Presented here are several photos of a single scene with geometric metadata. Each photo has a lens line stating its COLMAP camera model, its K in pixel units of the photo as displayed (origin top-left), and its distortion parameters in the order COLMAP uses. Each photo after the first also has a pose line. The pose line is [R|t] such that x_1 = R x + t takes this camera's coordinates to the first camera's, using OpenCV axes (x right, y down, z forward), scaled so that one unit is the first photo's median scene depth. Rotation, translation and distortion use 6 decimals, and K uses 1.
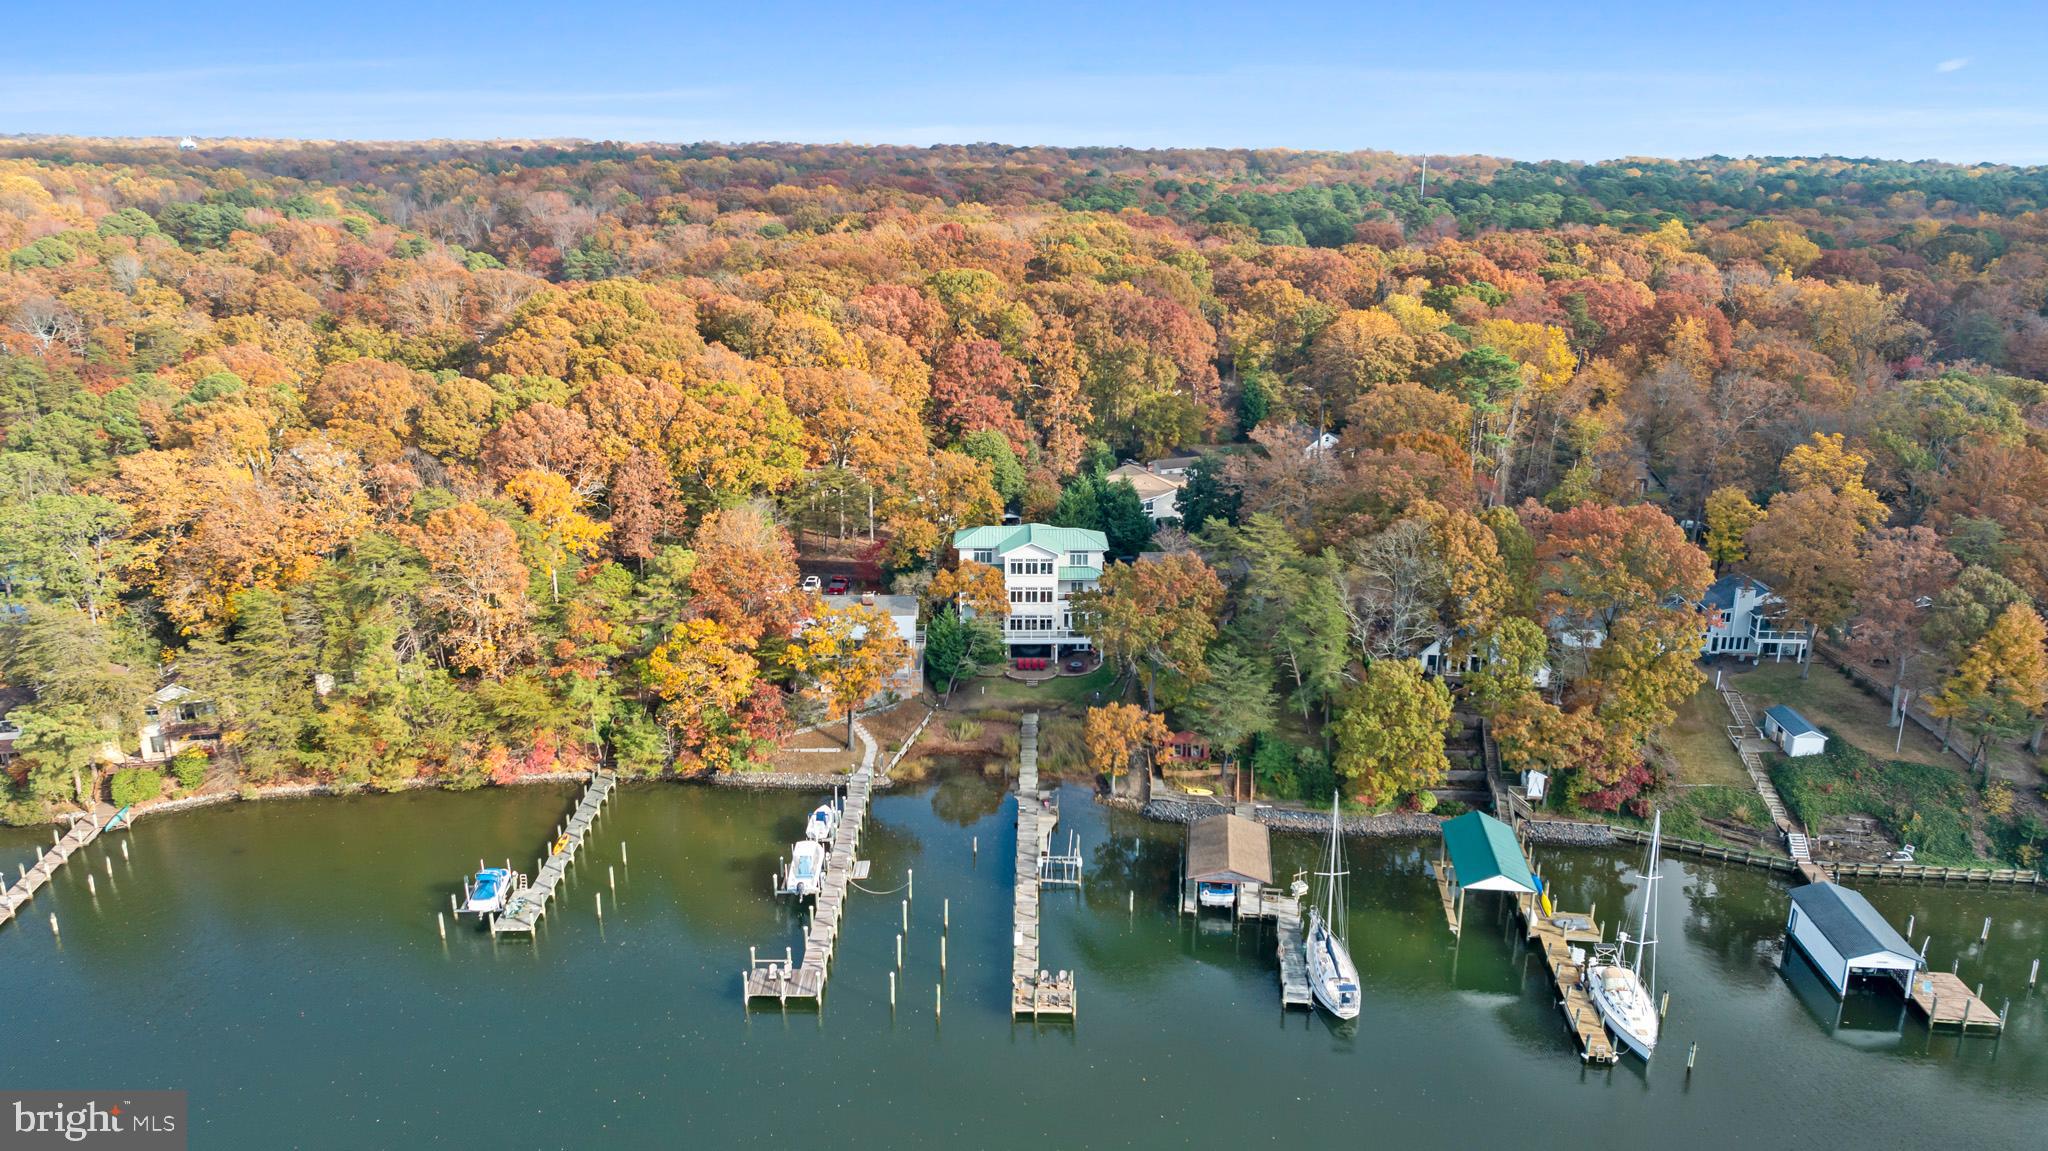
lens RADIAL K [[1456.8, 0, 1033.9], [0, 1456.8, 555.7], [0, 0, 1]] dist [-0.032228, 0.029654]
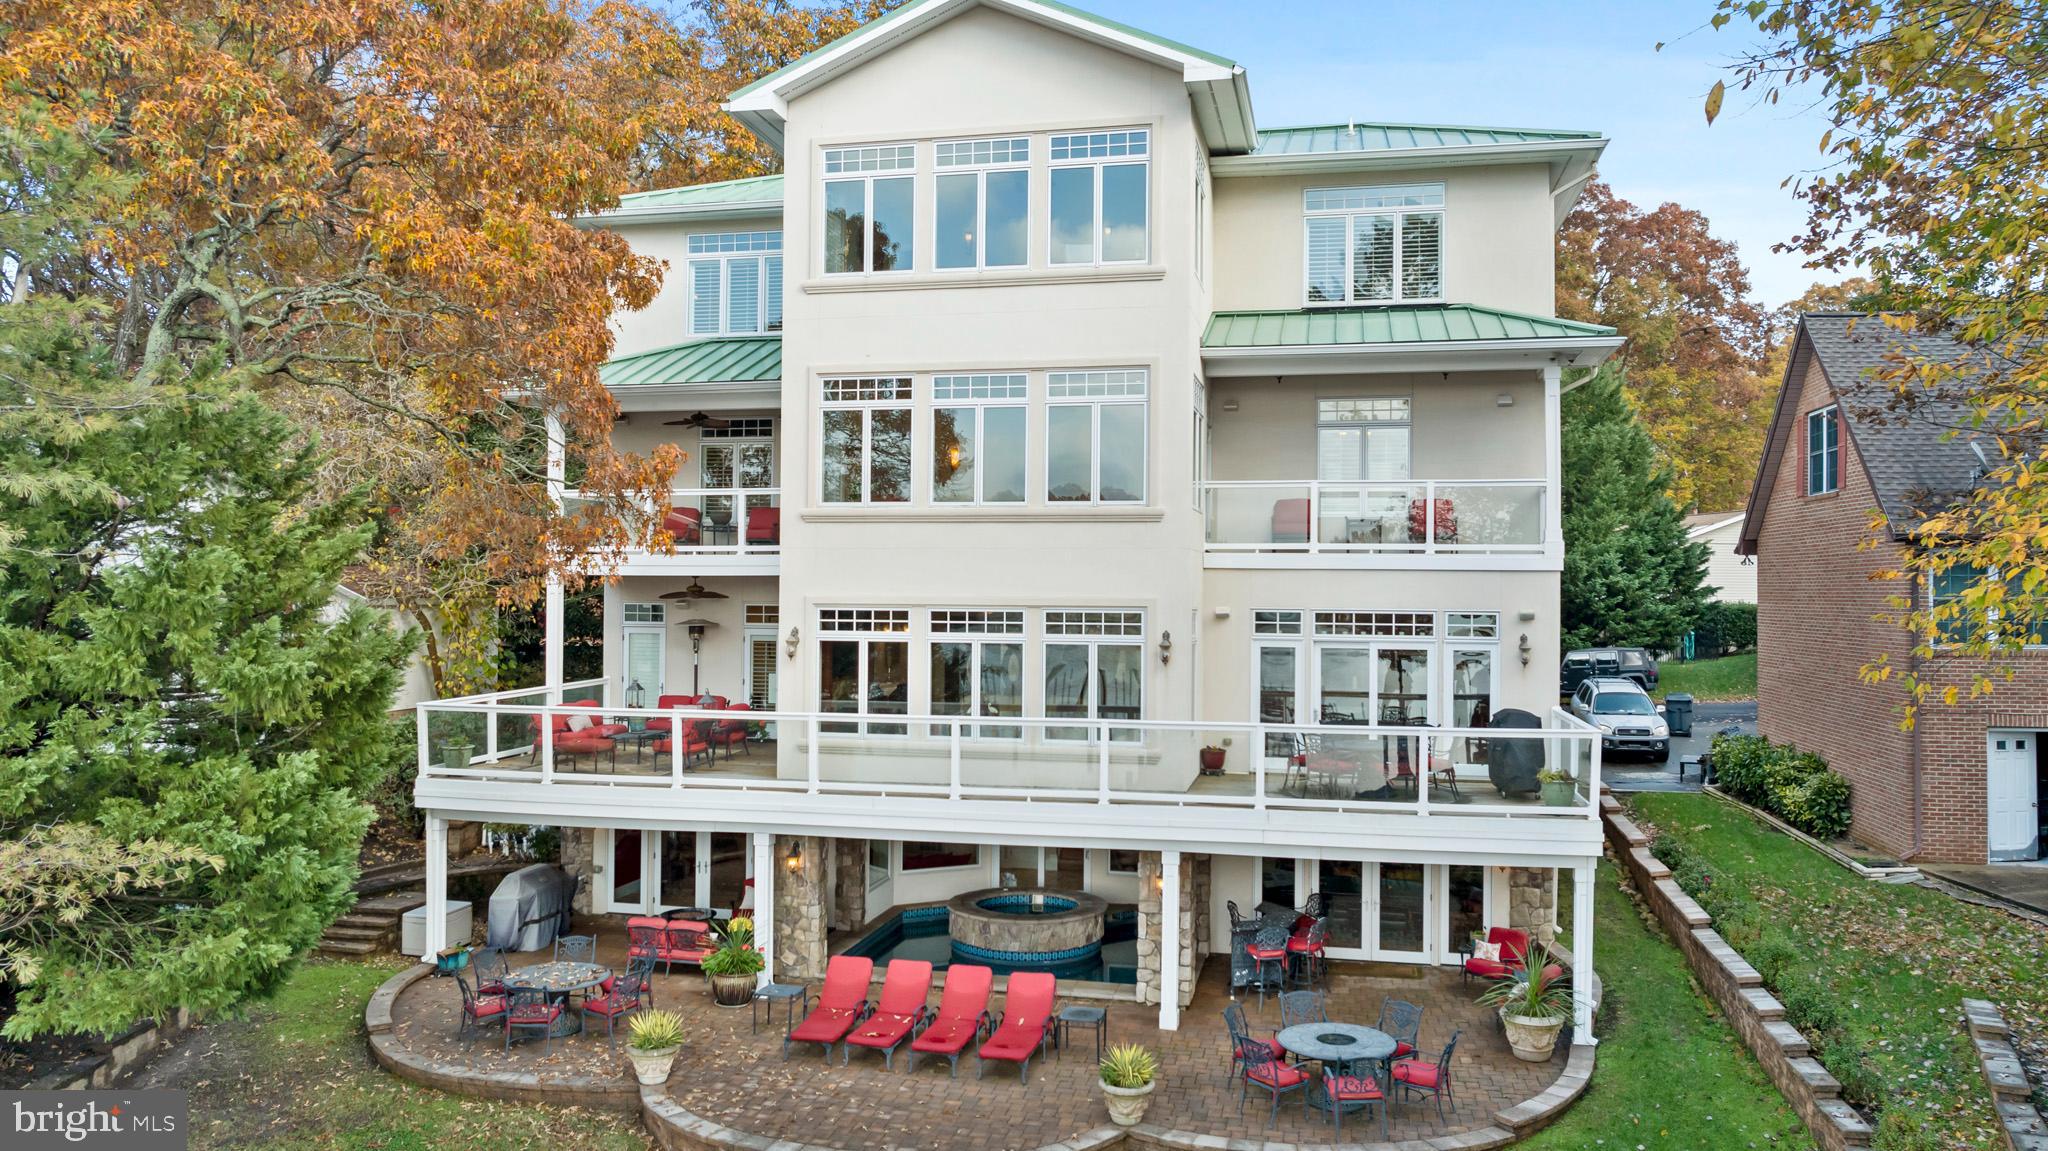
lens RADIAL K [[1456.8, 0, 1022.5], [0, 1456.8, 578.4], [0, 0, 1]] dist [-0.032228, 0.029654]
pose [[0.976635, -0.010416, -0.214652, 0.035533], [-0.062126, 0.942494, -0.328398, 0.098373], [0.205729, 0.334060, 0.919826, 1.100650]]
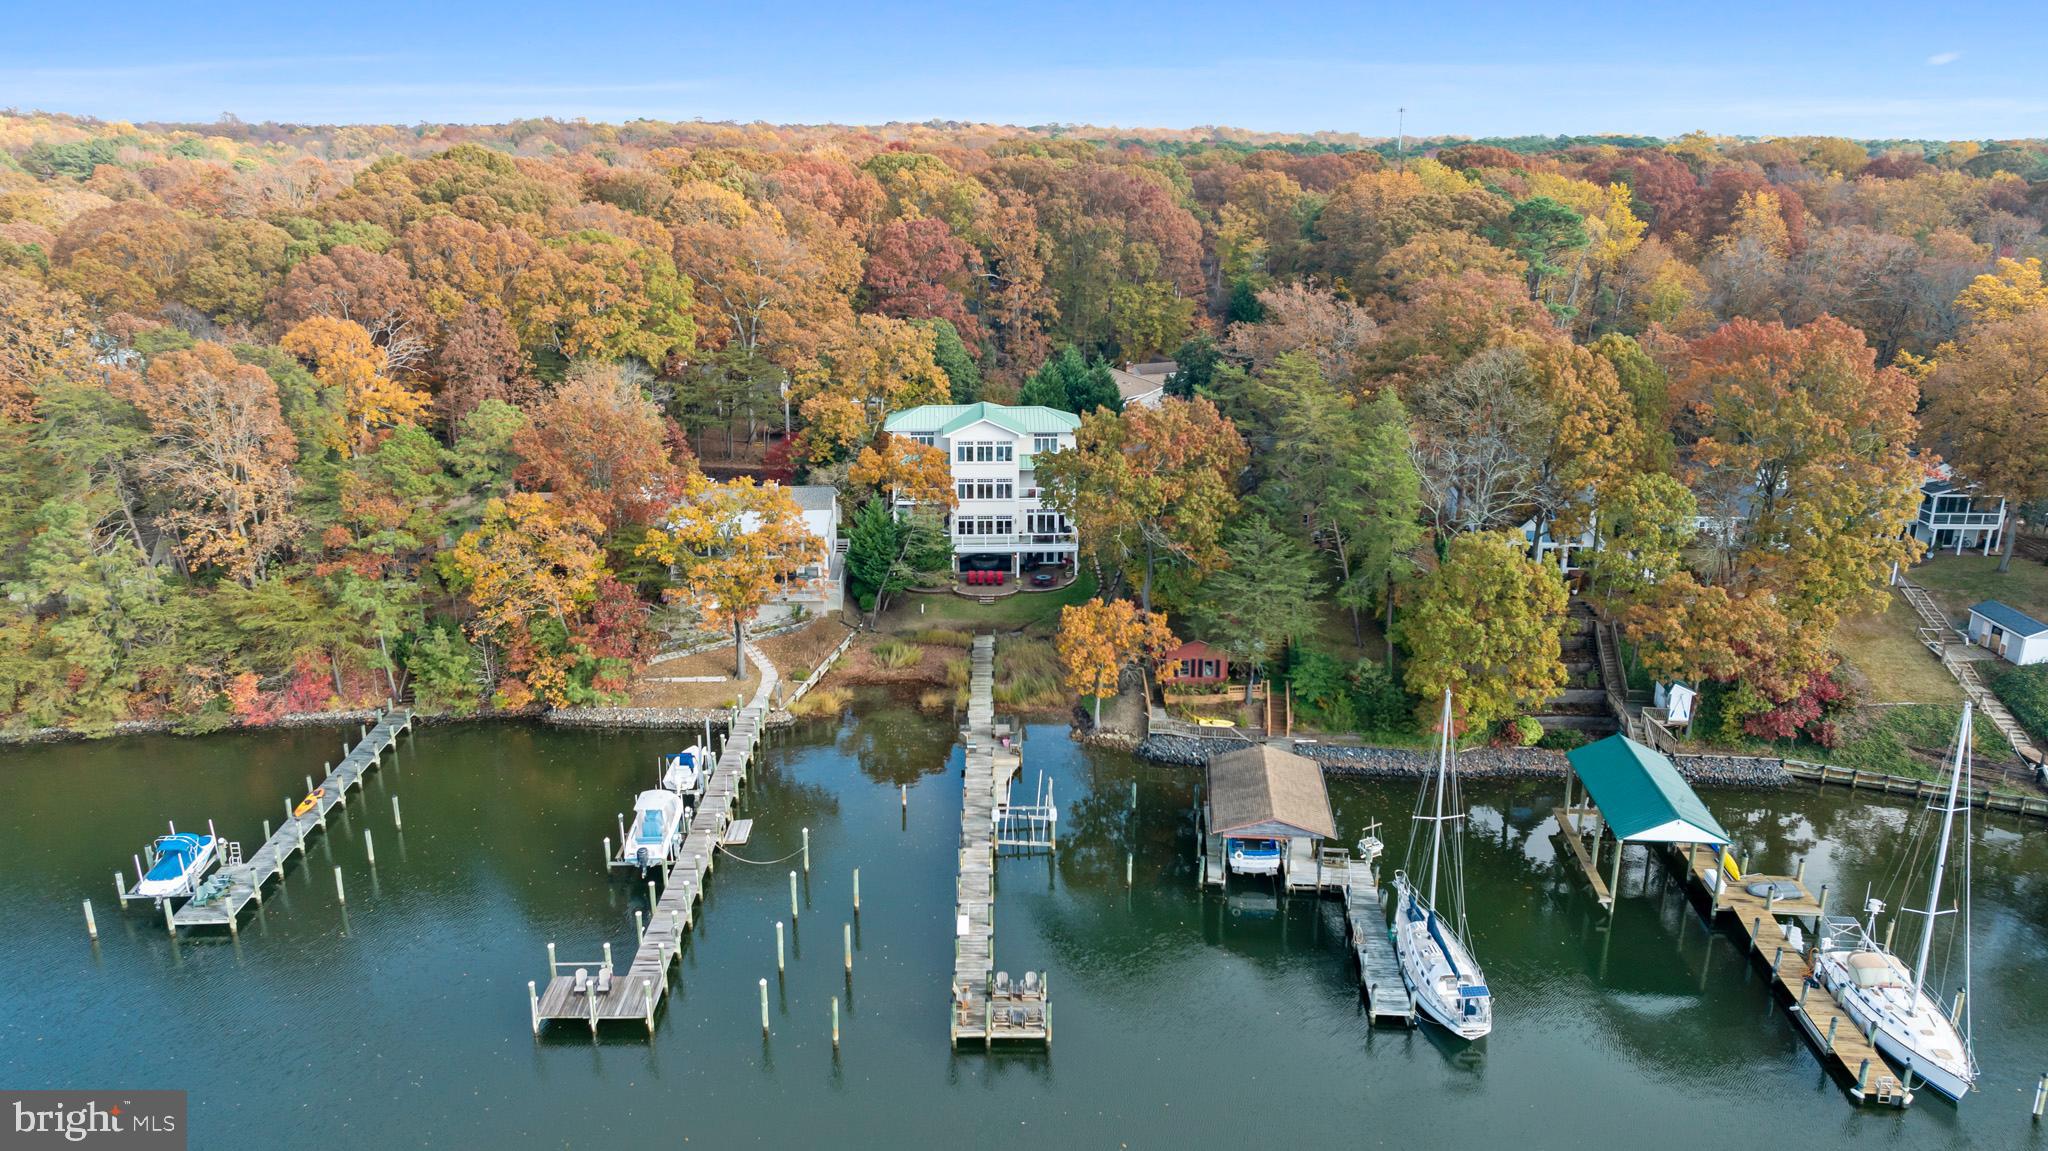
lens RADIAL K [[1456.8, 0, 1034.0], [0, 1456.8, 557.7], [0, 0, 1]] dist [-0.032228, 0.029654]
pose [[0.999636, -0.009236, 0.025338, 0.005352], [0.009231, 0.999957, 0.000332, 0.078931], [-0.025340, -0.000098, 0.999679, 0.276365]]
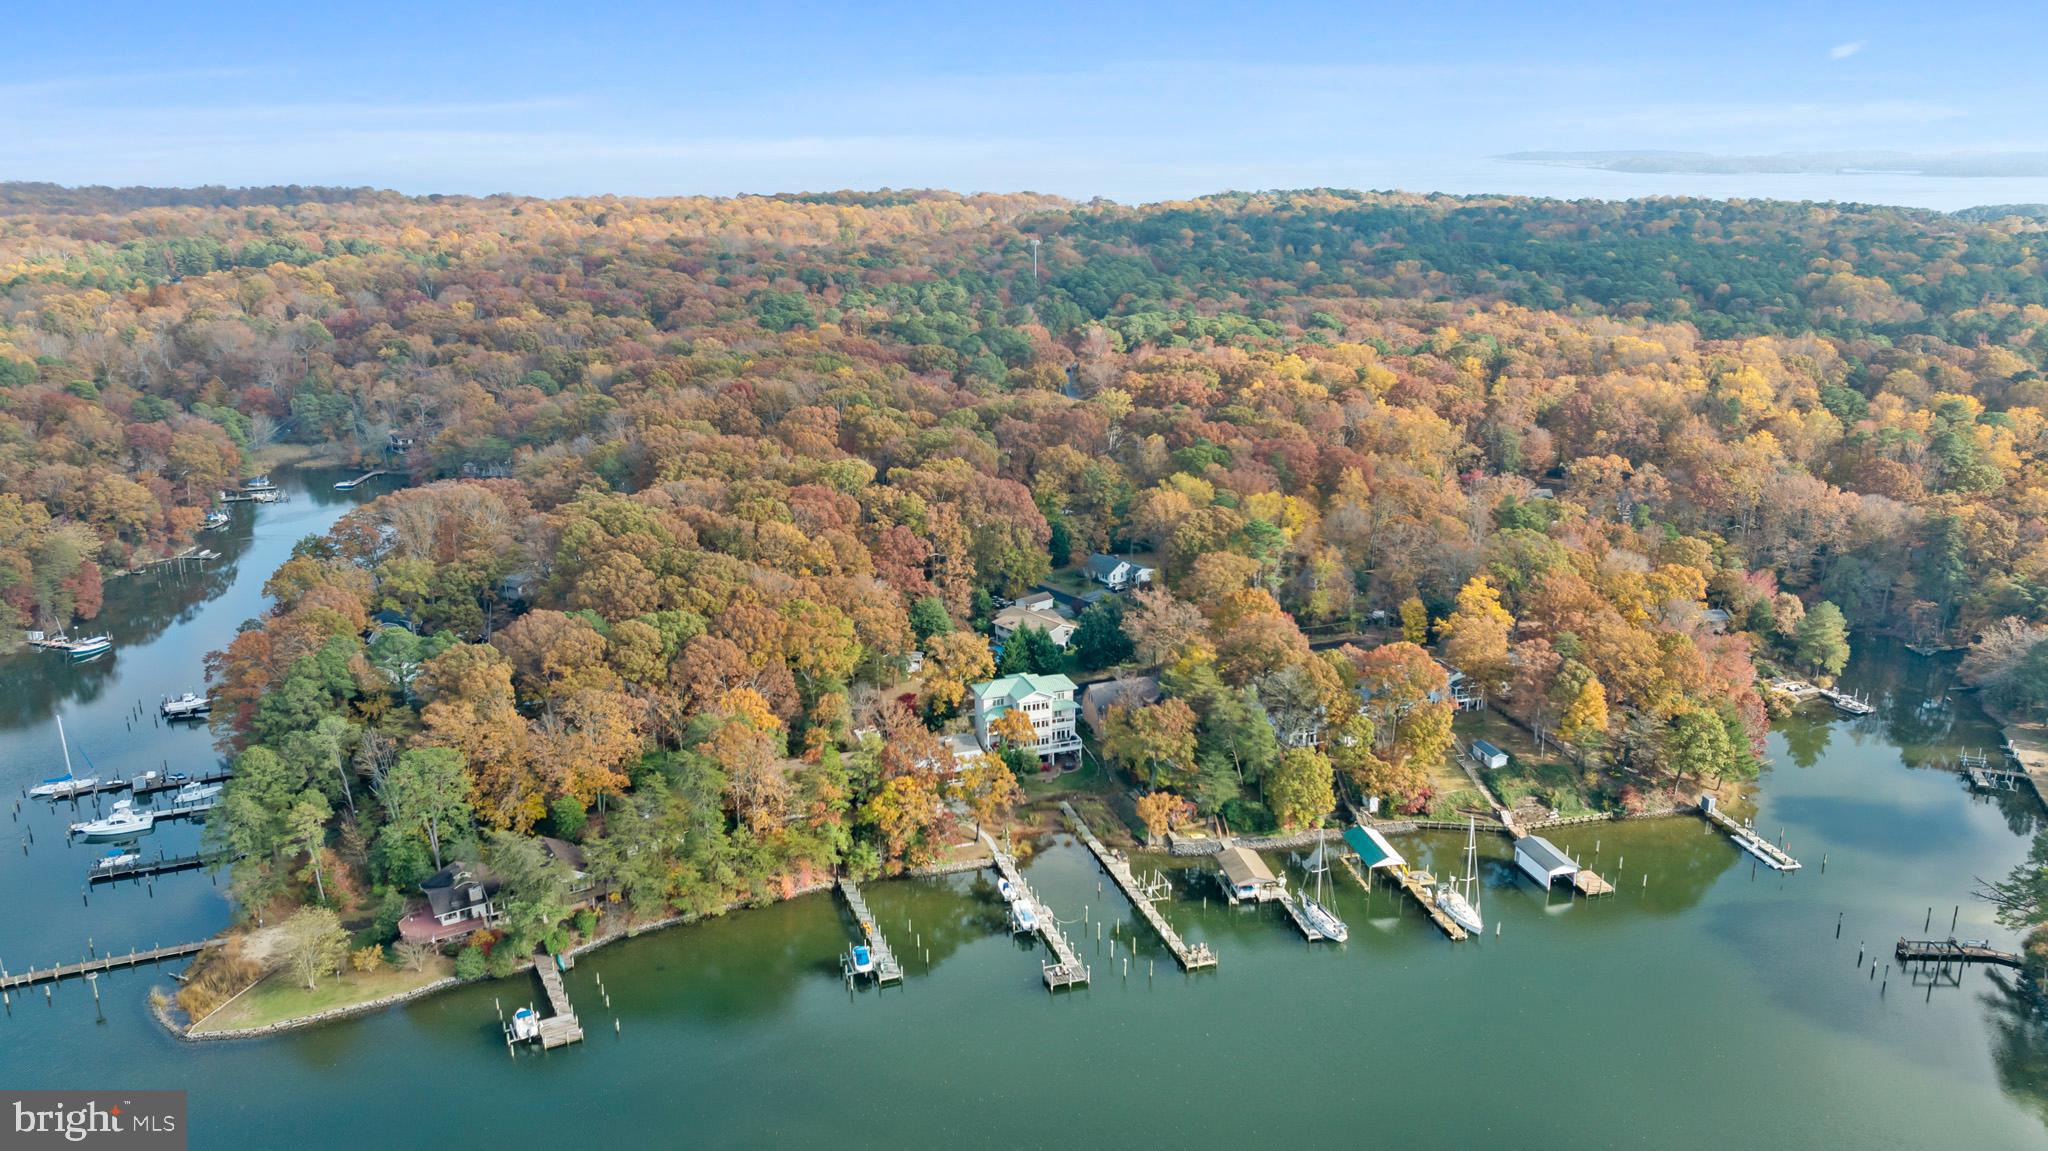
lens RADIAL K [[1456.8, 0, 1029.4], [0, 1456.8, 579.3], [0, 0, 1]] dist [-0.032228, 0.029654]
pose [[0.950619, -0.100689, 0.293572, -0.557236], [0.097938, 0.994901, 0.024099, -0.204156], [-0.294501, 0.005843, 0.955633, -0.601596]]
